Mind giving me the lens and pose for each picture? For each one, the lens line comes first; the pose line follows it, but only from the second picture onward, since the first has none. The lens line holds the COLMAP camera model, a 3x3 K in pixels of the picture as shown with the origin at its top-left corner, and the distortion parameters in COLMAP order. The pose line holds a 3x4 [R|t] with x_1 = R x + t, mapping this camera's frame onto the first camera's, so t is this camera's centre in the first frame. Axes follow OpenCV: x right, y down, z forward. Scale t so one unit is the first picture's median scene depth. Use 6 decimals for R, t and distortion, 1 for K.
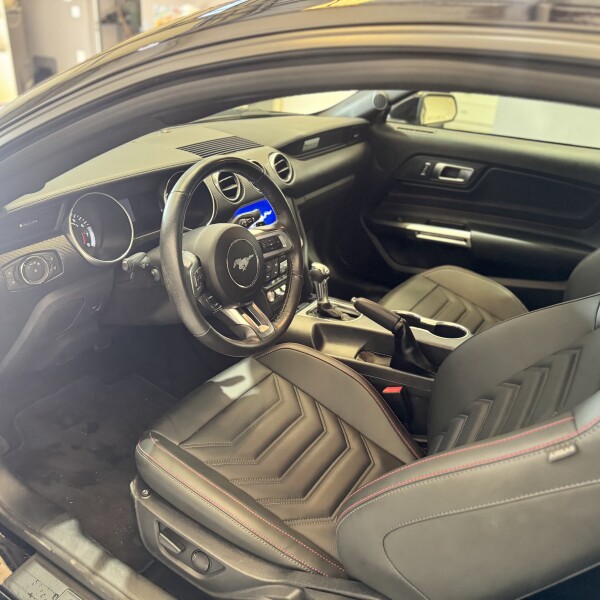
lens RADIAL K [[572.3, 0, 305.8], [0, 572.3, 301.2], [0, 0, 1]] dist [0.058199, -0.087344]
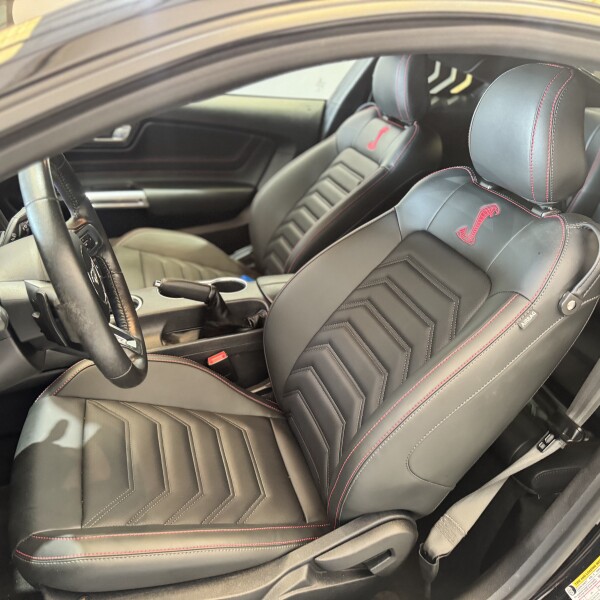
lens RADIAL K [[564.2, 0, 307.3], [0, 564.2, 299.2], [0, 0, 1]] dist [0.108088, -0.172190]
pose [[0.642632, -0.325879, 0.693417, -0.376474], [0.267953, 0.943477, 0.195070, -0.086795], [-0.717792, 0.060445, 0.693629, 0.196034]]
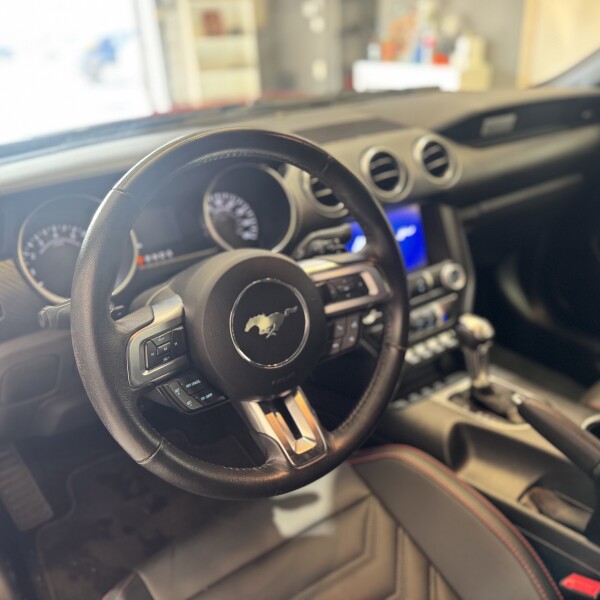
lens RADIAL K [[572.3, 0, 305.8], [0, 572.3, 301.2], [0, 0, 1]] dist [0.058199, -0.087344]
pose [[0.910491, 0.077169, -0.406264, 0.111079], [-0.086951, 0.996197, -0.005644, -0.069085], [0.404283, 0.040463, 0.913738, 0.412482]]
